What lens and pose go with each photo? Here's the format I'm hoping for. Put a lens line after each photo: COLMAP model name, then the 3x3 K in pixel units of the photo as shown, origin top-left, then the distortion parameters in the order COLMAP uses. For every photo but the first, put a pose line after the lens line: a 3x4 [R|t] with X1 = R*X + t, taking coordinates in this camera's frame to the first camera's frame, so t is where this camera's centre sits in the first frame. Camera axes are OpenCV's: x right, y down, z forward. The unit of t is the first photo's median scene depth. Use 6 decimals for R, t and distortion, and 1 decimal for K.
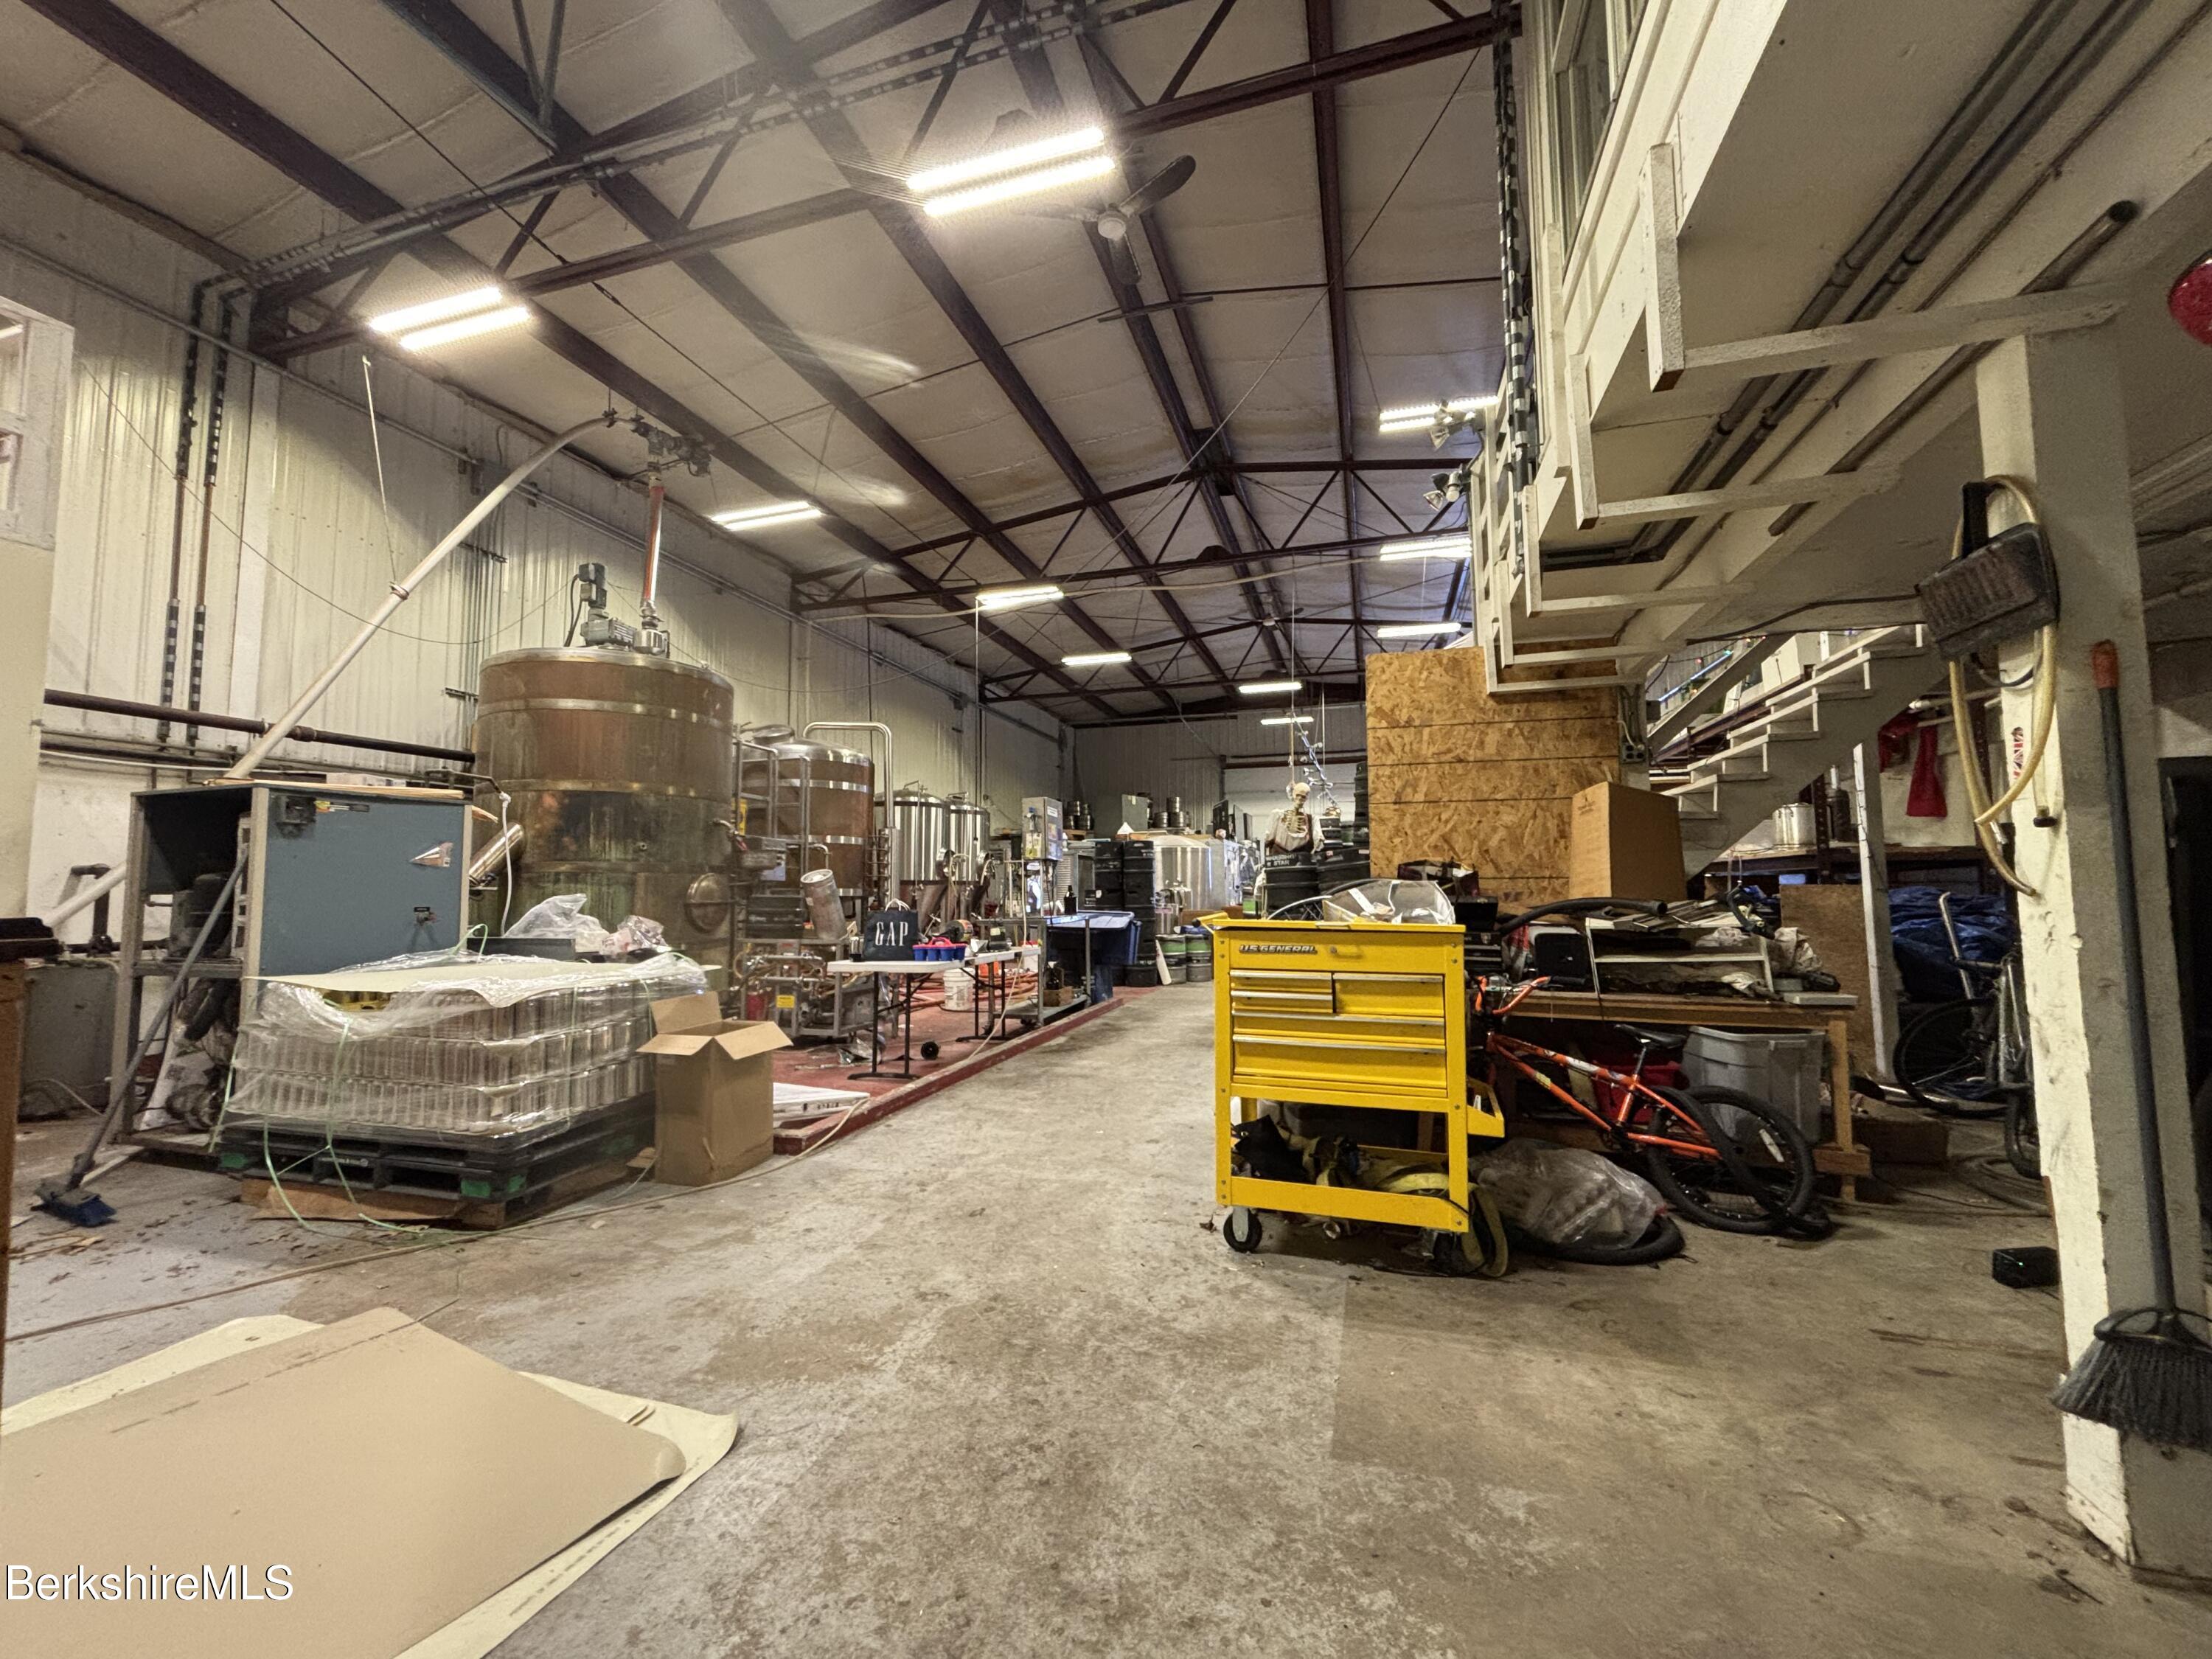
lens RADIAL K [[865.0, 0, 1106.0], [0, 865.0, 829.5], [0, 0, 1]] dist [0.001515, 0.000001]
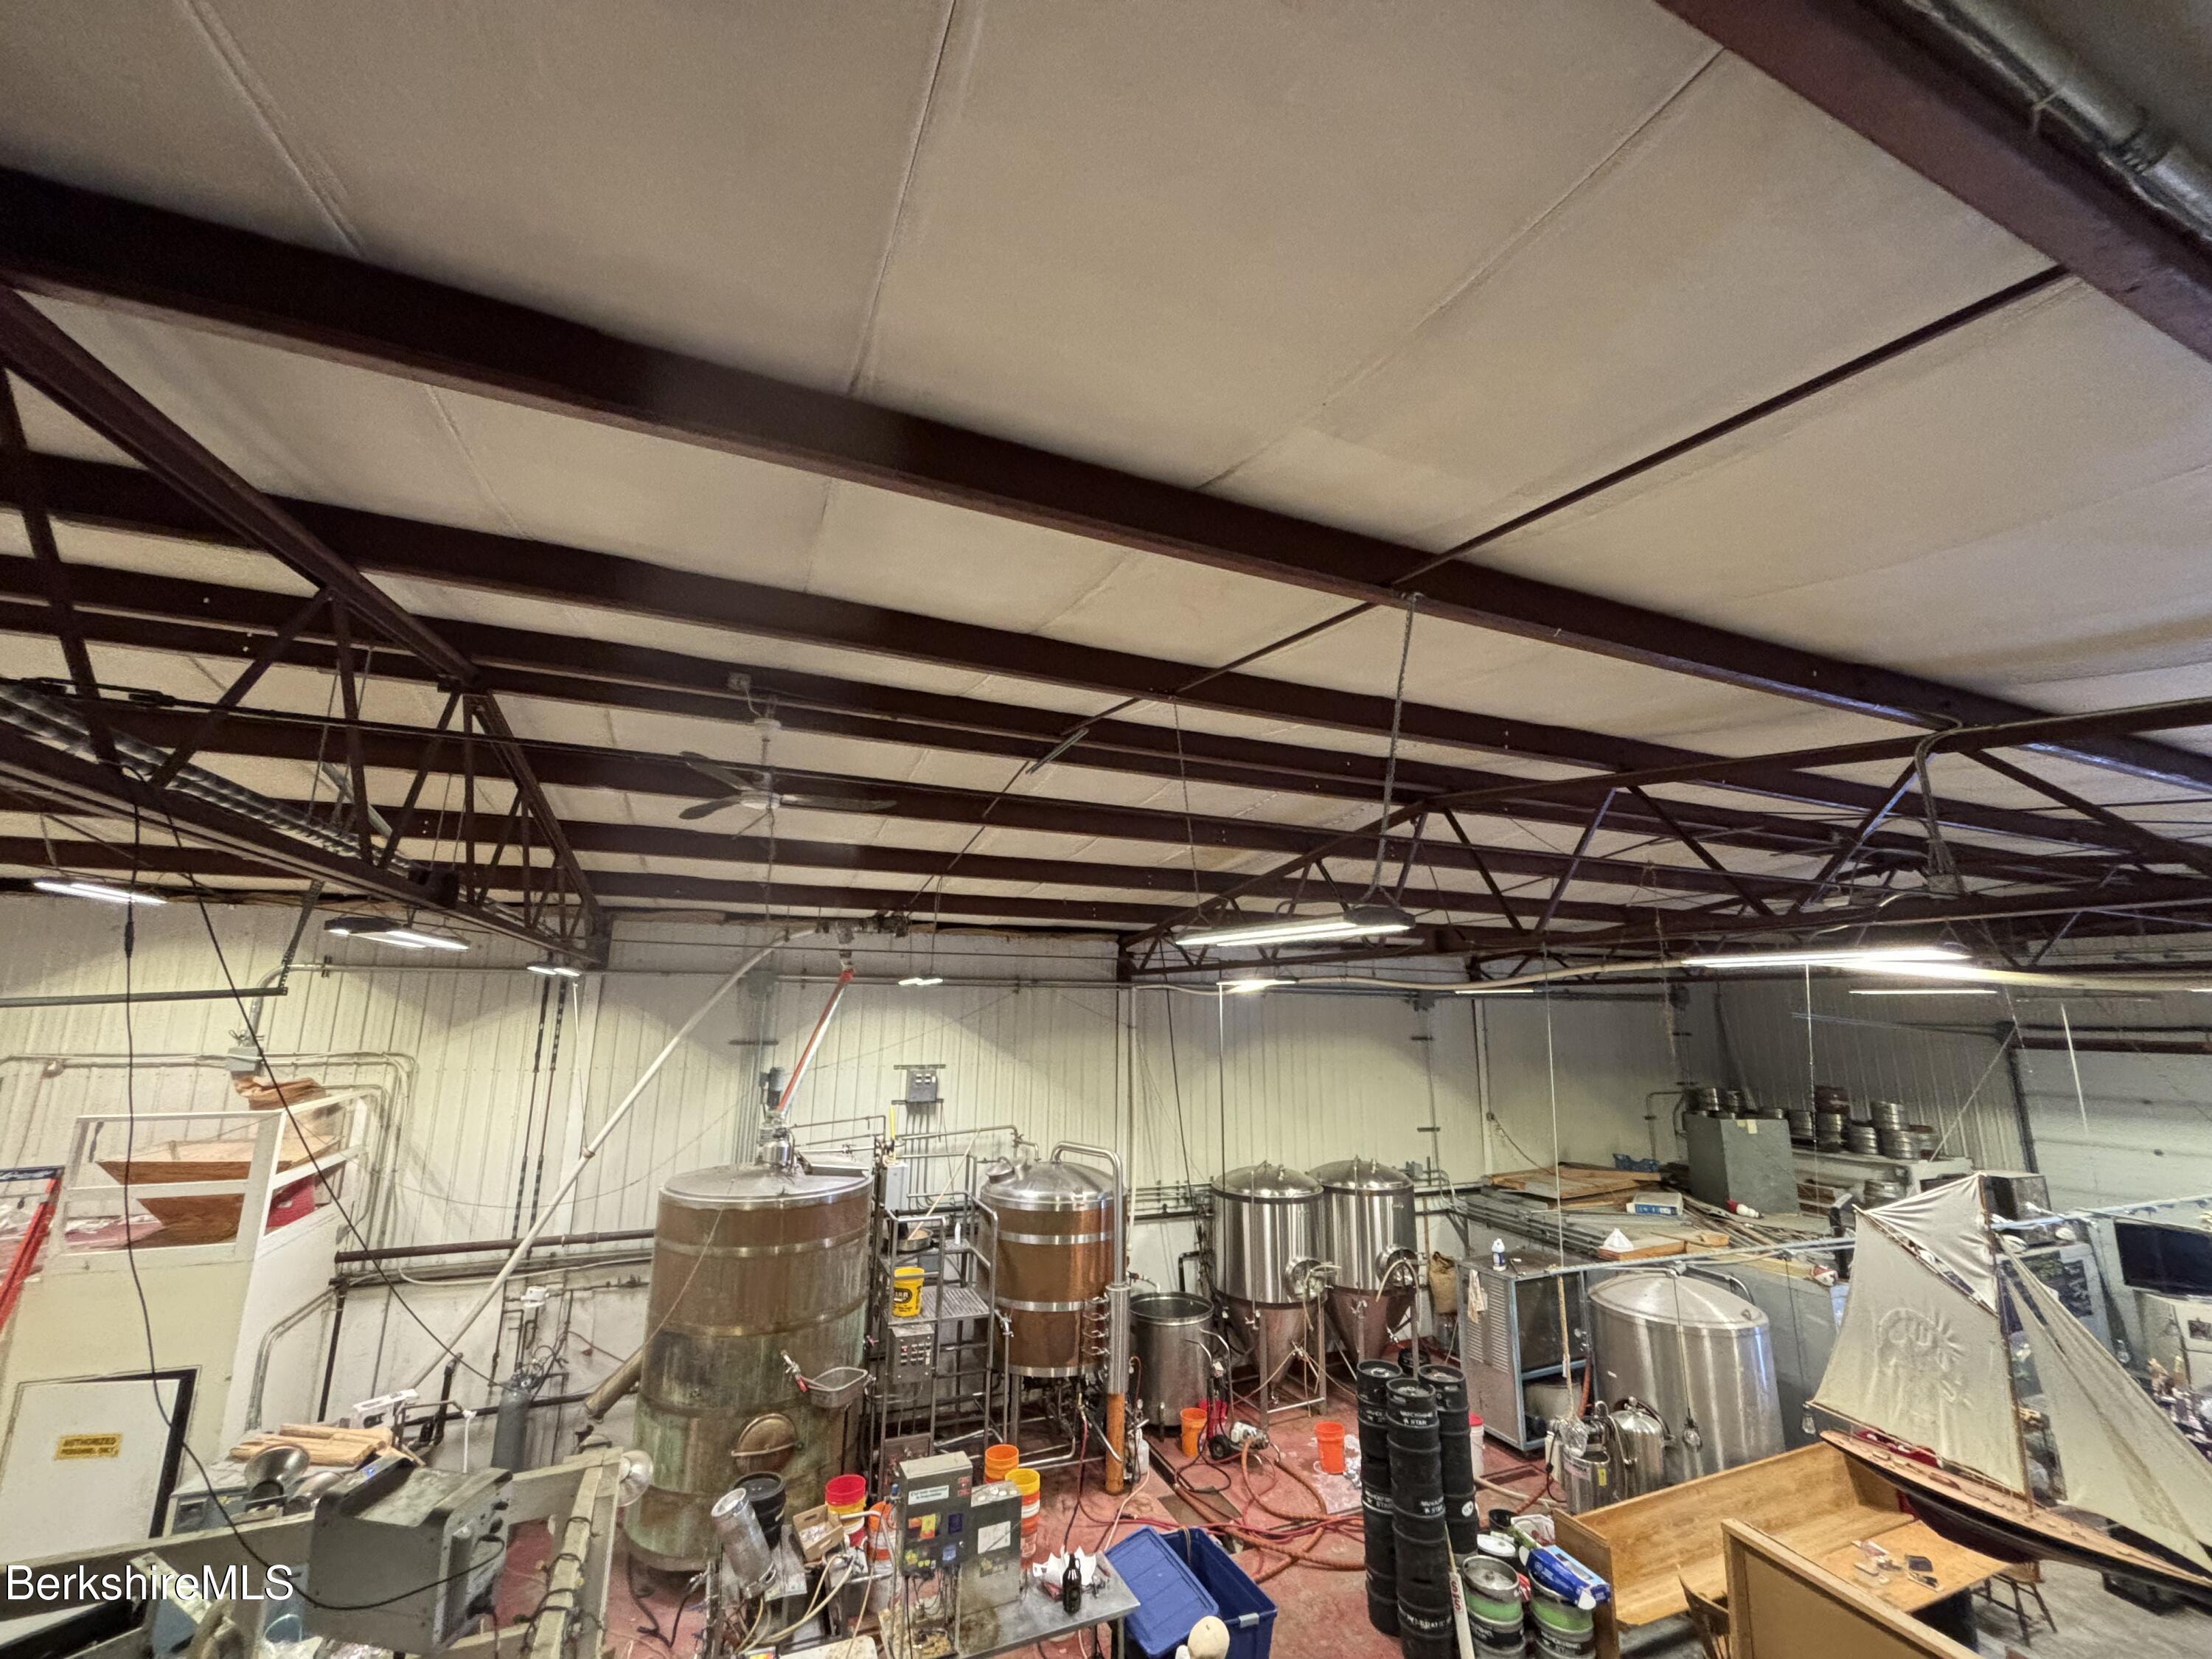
lens RADIAL K [[883.7, 0, 1111.4], [0, 883.7, 836.5], [0, 0, 1]] dist [0.000391, 0.000086]
pose [[0.637041, -0.136665, -0.758618, 0.358360], [0.042030, 0.988852, -0.142847, -0.243565], [0.769683, 0.059115, 0.635683, 0.340657]]
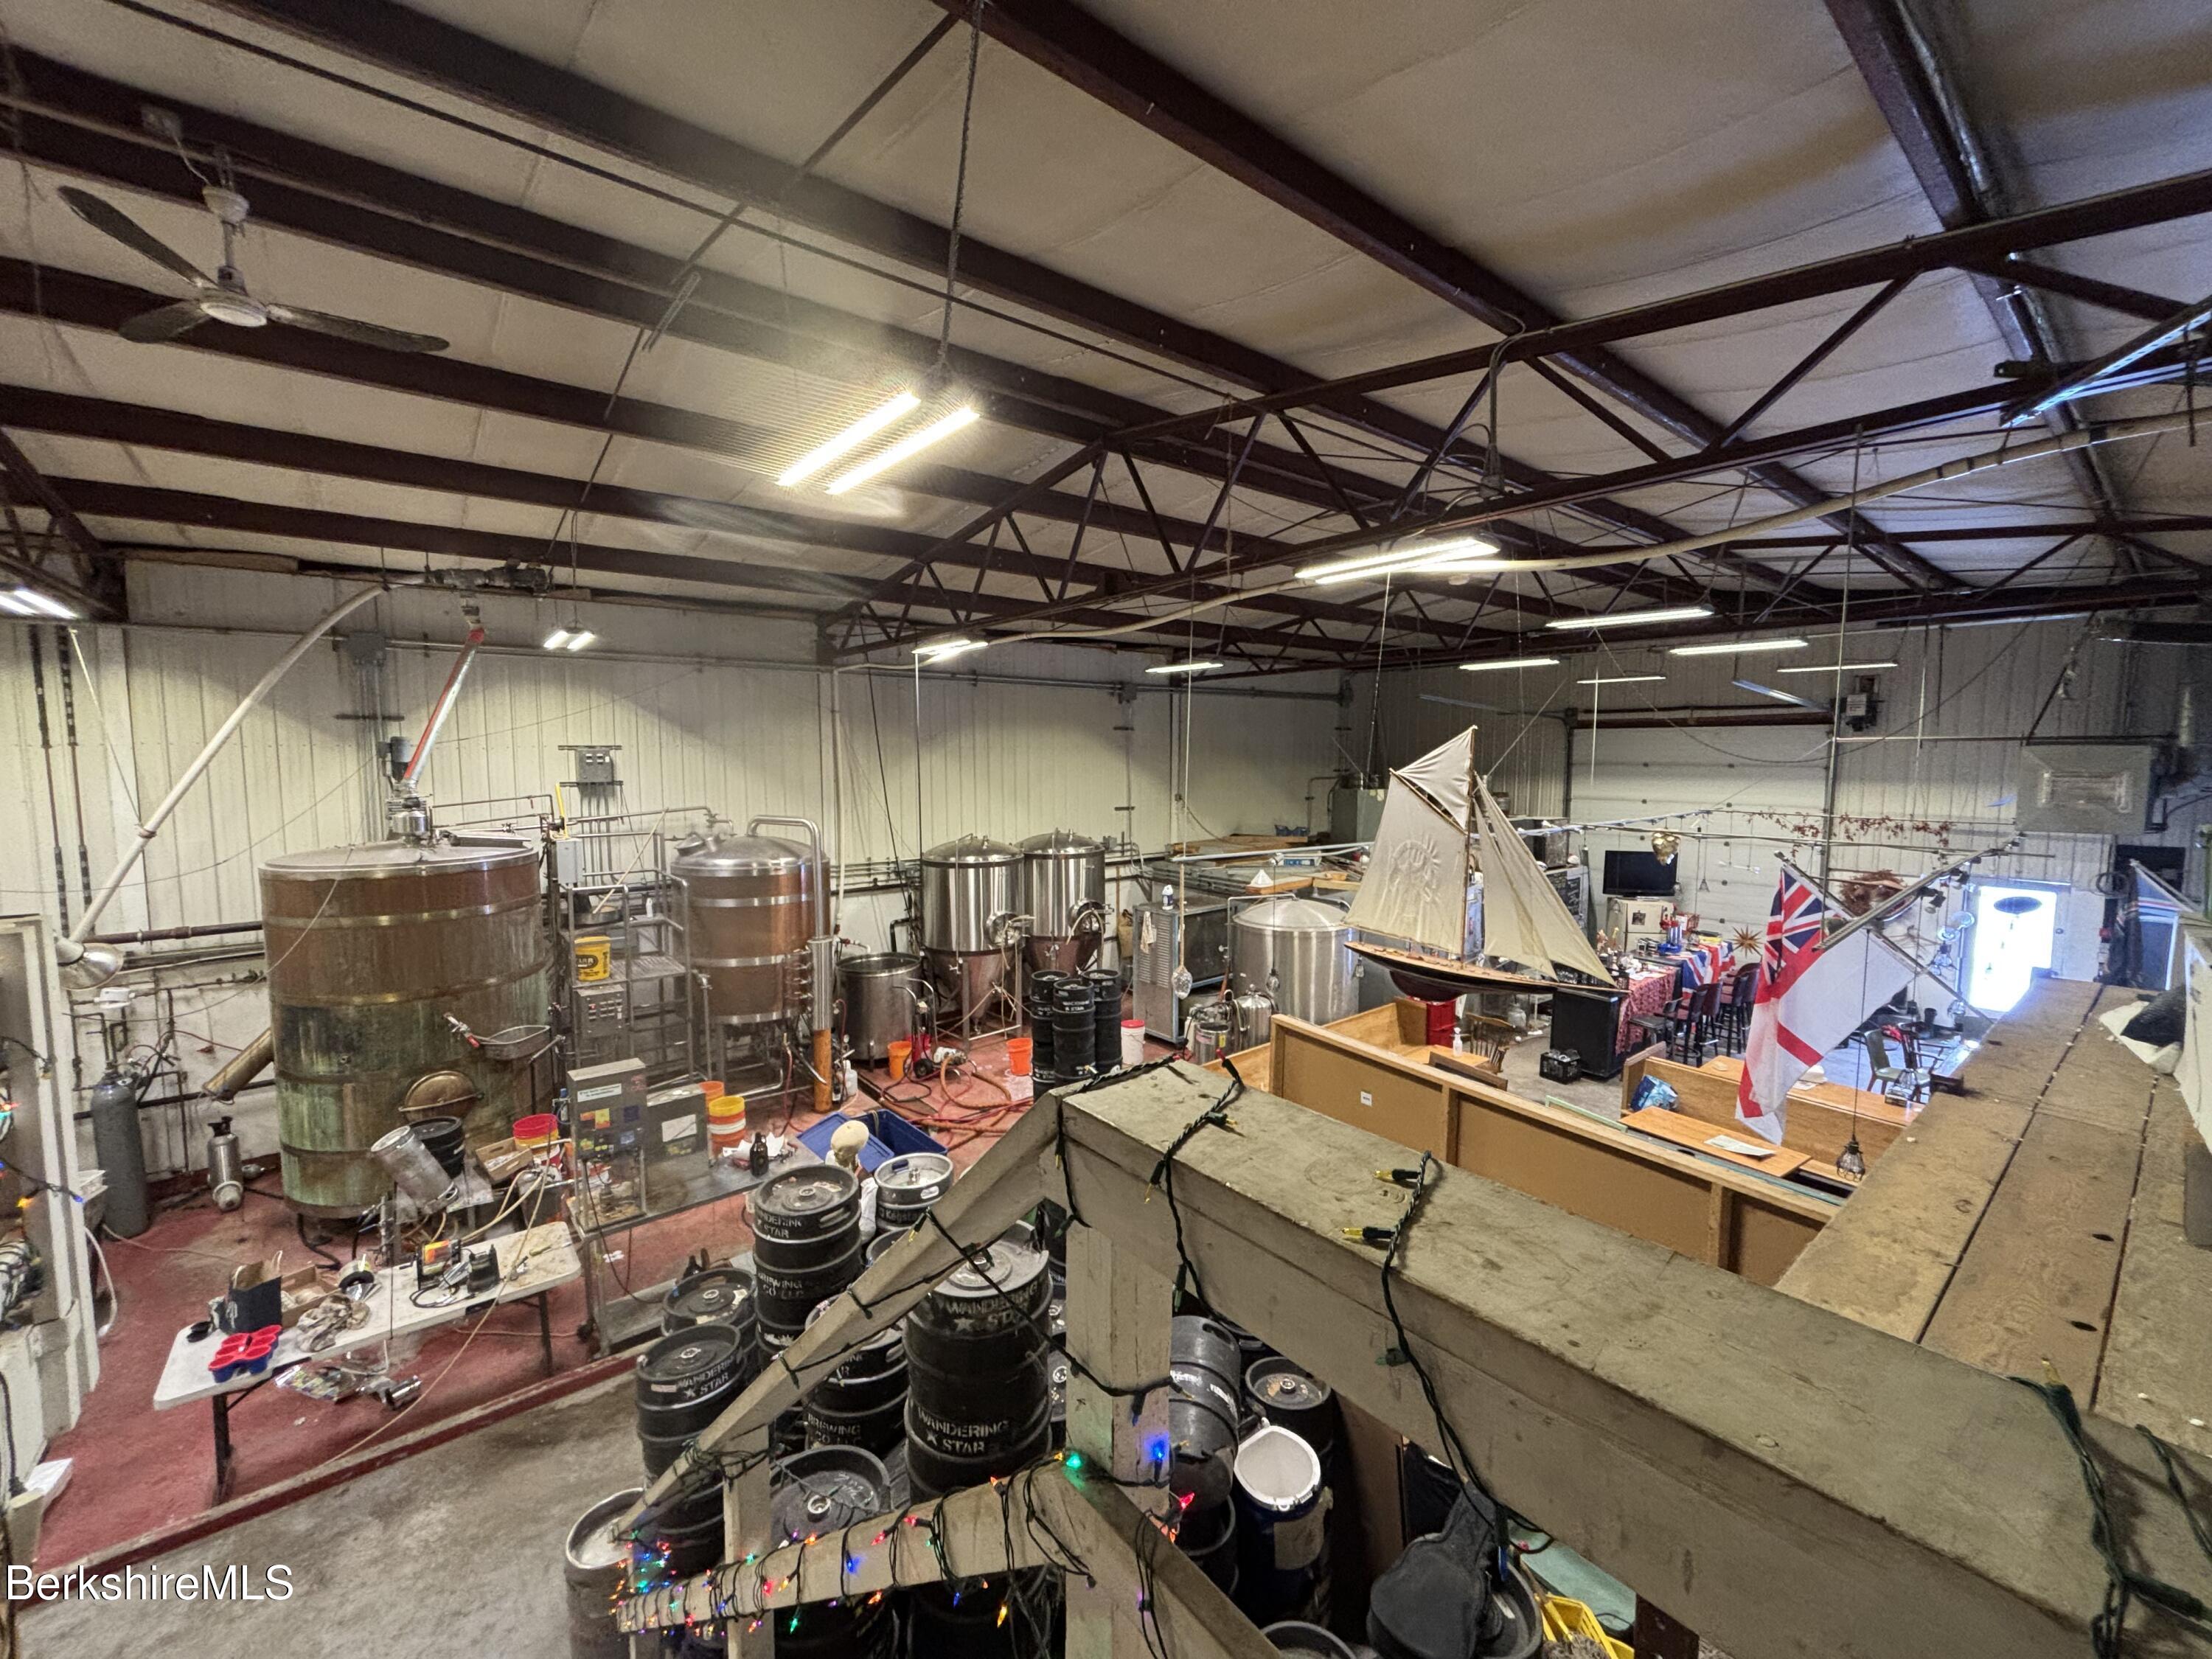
lens RADIAL K [[883.4, 0, 1108.3], [0, 883.4, 825.8], [0, 0, 1]] dist [0.000071, -0.000017]
pose [[0.824113, 0.050631, -0.564158, 0.387939], [0.040748, 0.988117, 0.148202, -0.185964], [0.564958, -0.145124, 0.812257, 0.363267]]
